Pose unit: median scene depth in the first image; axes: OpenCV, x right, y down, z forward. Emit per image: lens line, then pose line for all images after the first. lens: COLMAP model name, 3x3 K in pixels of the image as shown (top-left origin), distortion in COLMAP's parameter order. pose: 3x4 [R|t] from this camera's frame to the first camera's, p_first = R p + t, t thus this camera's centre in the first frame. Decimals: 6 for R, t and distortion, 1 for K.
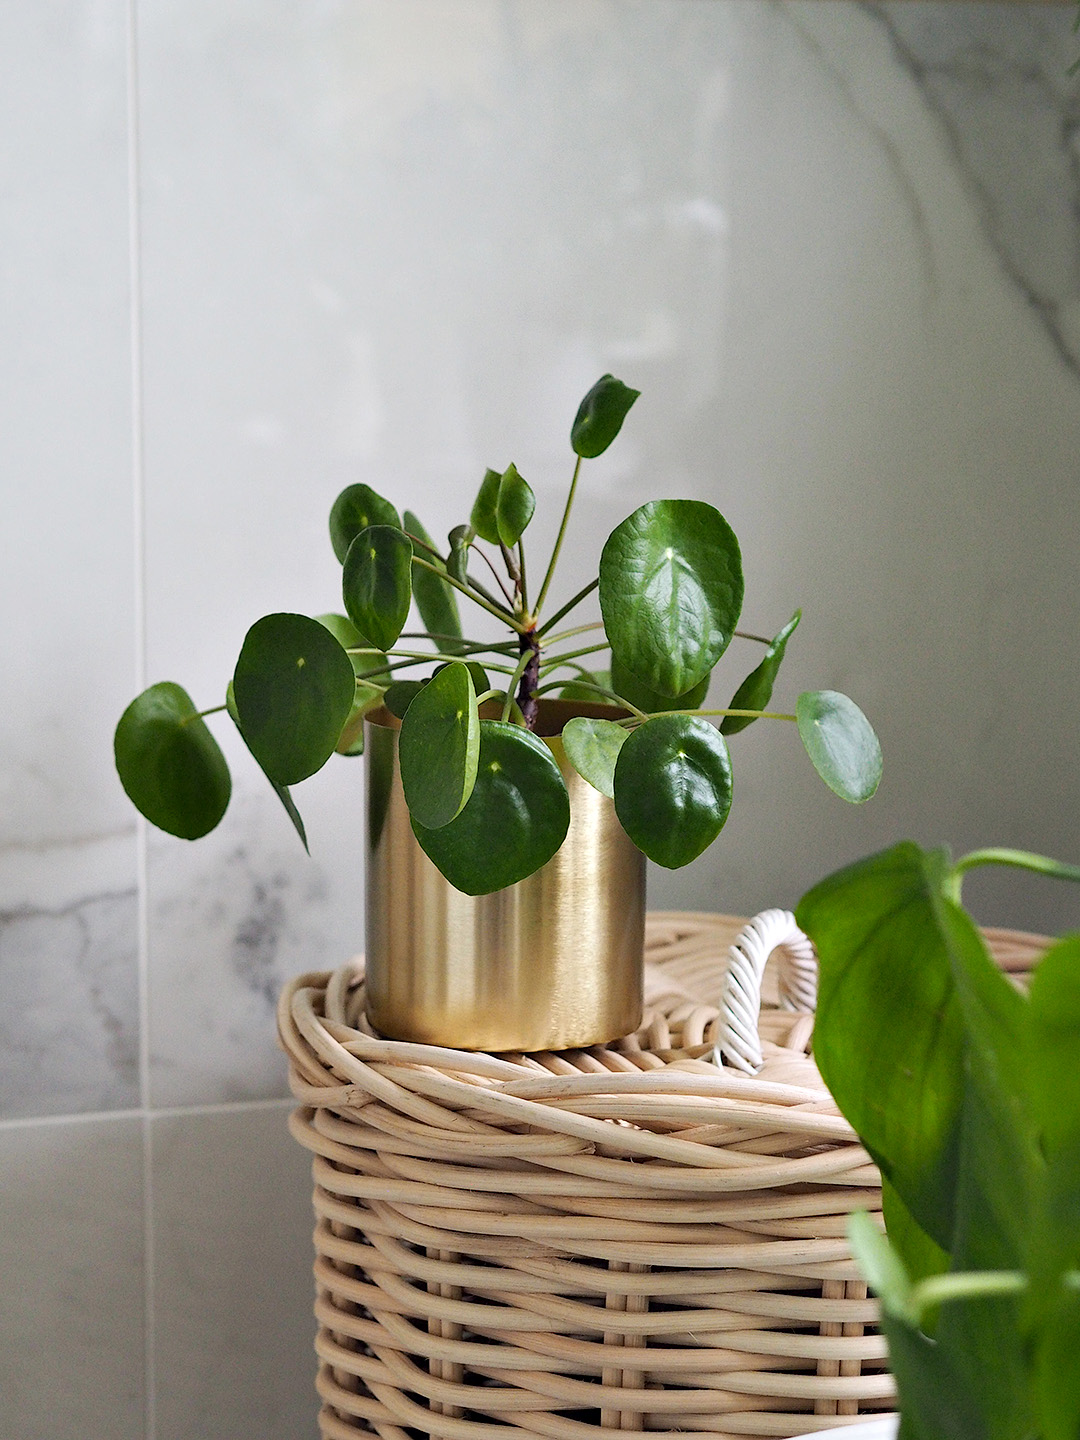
lens RADIAL K [[4090.9, 0, 540.0], [0, 4090.9, 720.0], [0, 0, 1]] dist [0.209797, 0.844970]
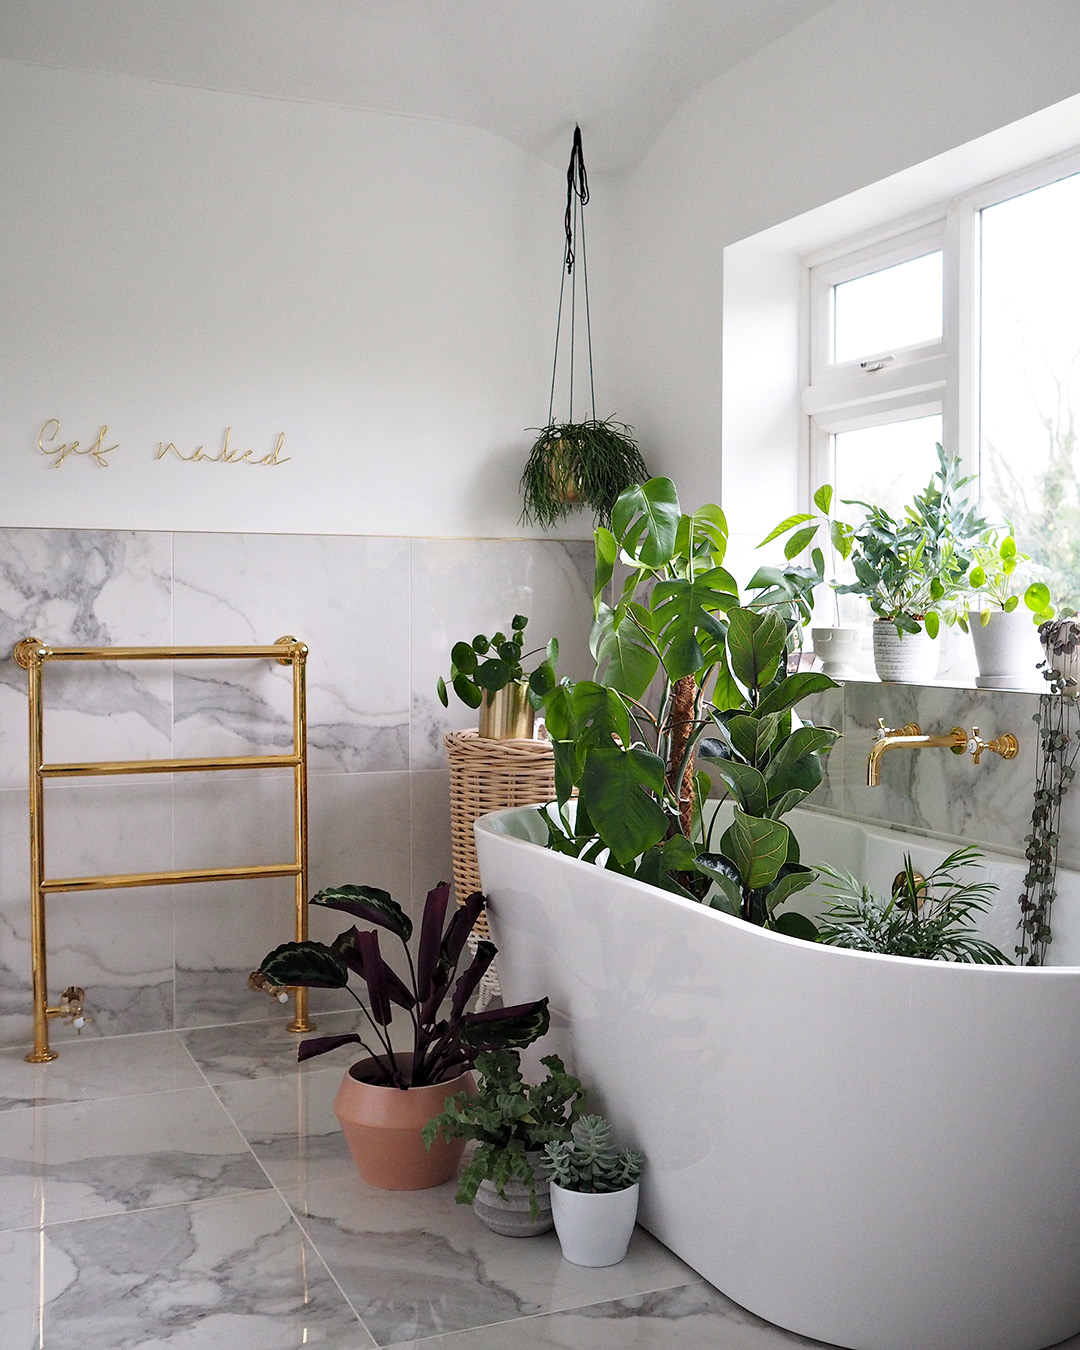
lens RADIAL K [[1497.3, 0, 543.6], [0, 1497.3, 626.7], [0, 0, 1]] dist [0.011879, 0.000919]
pose [[0.998889, -0.001802, 0.047082, -0.029182], [0.007006, 0.993840, -0.110605, 0.155531], [-0.046593, 0.110812, 0.992749, -0.954888]]
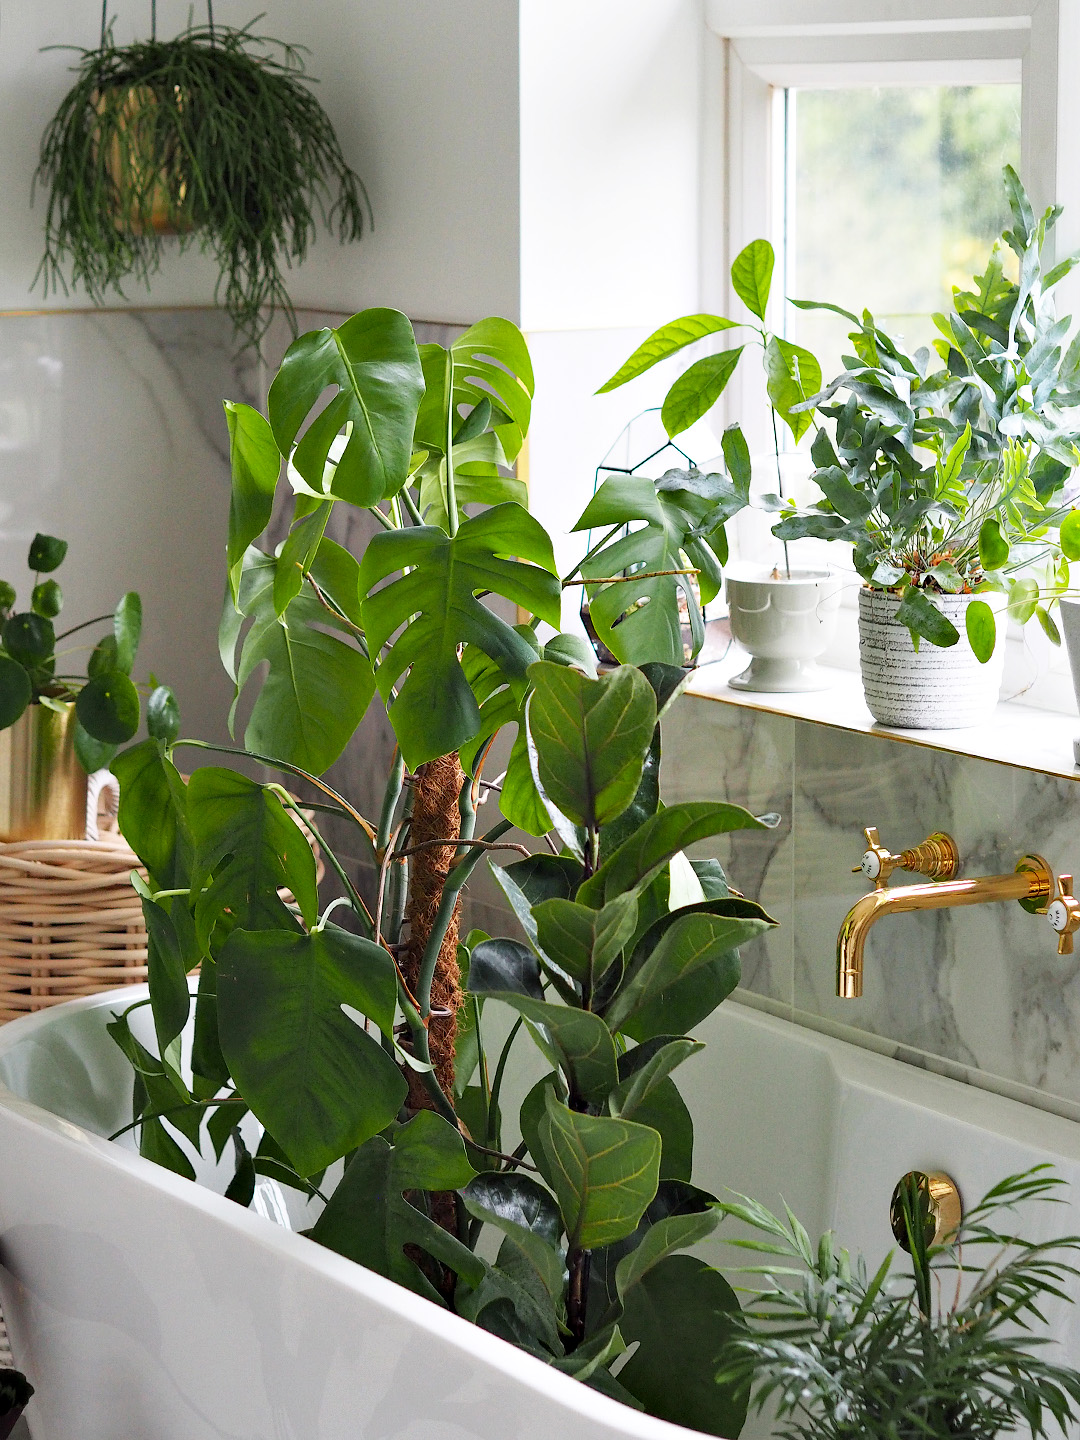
lens RADIAL K [[4090.9, 0, 540.0], [0, 4090.9, 720.0], [0, 0, 1]] dist [0.209797, 0.844970]
pose [[0.986299, -0.032198, 0.161797, -0.071374], [0.027650, 0.999159, 0.030279, -0.043409], [-0.162636, -0.025391, 0.986359, -1.306695]]
